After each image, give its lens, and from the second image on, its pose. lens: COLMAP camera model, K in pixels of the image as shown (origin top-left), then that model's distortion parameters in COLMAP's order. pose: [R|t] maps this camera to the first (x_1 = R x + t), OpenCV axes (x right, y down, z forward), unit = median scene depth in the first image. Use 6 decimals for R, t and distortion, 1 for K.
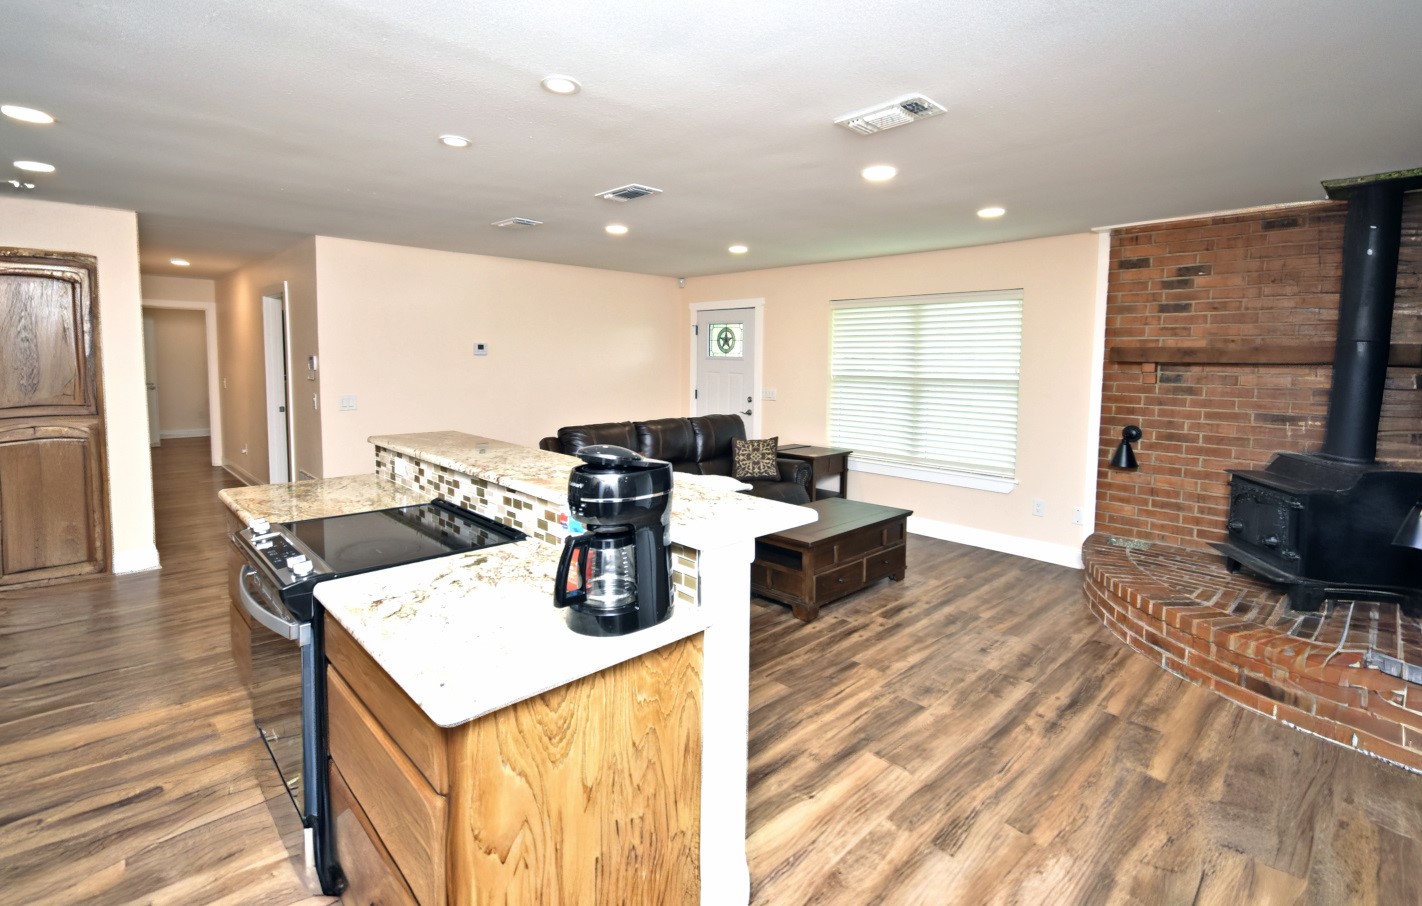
lens RADIAL K [[652.2, 0, 709.1], [0, 652.2, 450.9], [0, 0, 1]] dist [-0.004077, -0.000884]
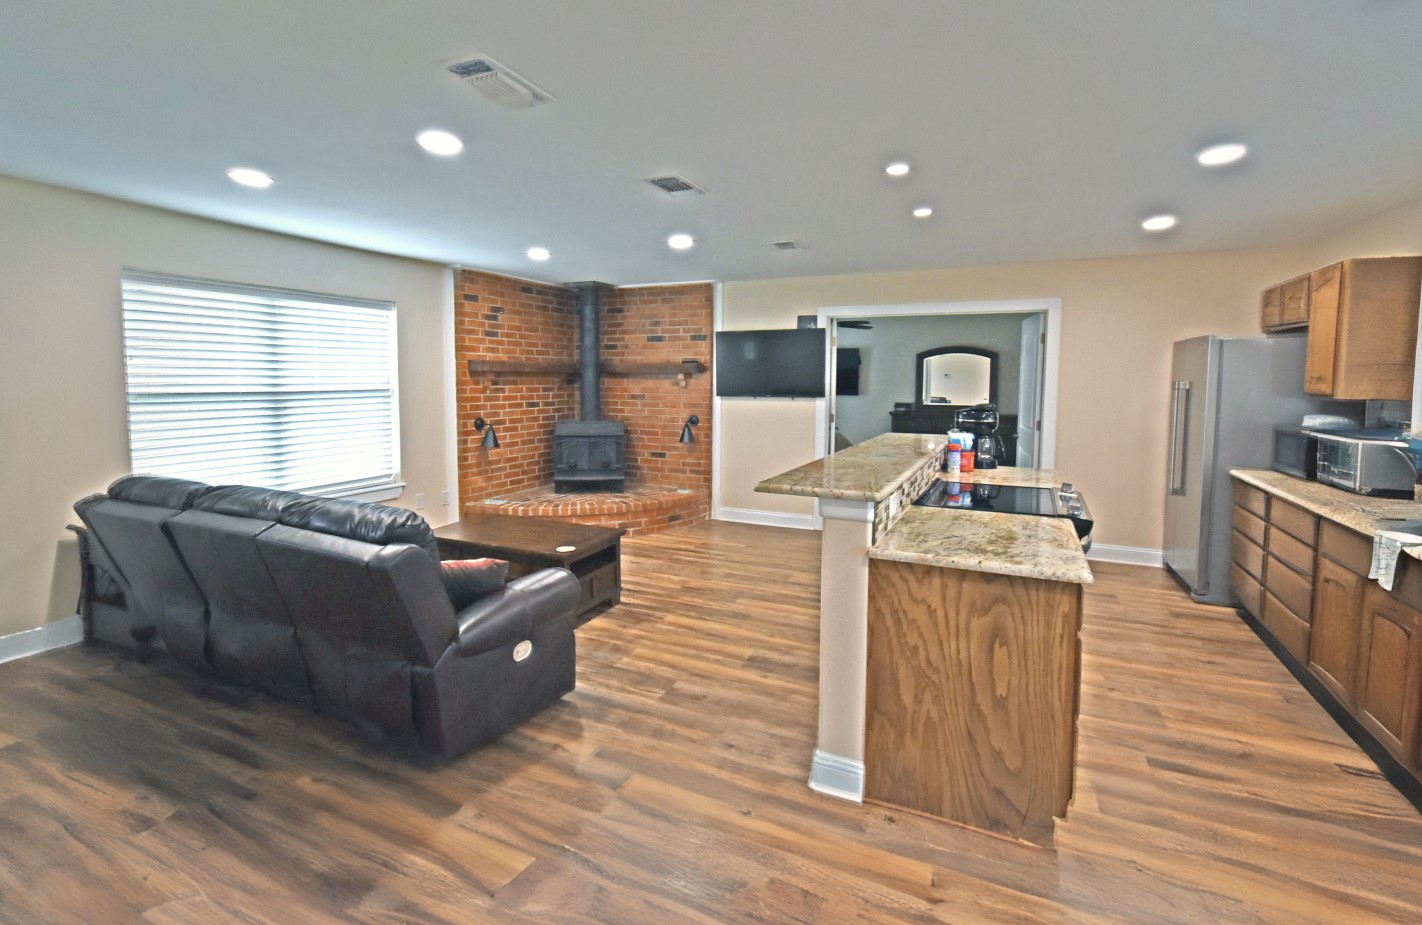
lens RADIAL K [[647.9, 0, 713.0], [0, 647.9, 465.9], [0, 0, 1]] dist [0.002917, 0.000261]
pose [[-0.358247, -0.138442, 0.923305, -0.793420], [0.122445, 0.973436, 0.193468, -0.144554], [-0.925563, 0.182364, -0.331779, 1.021734]]
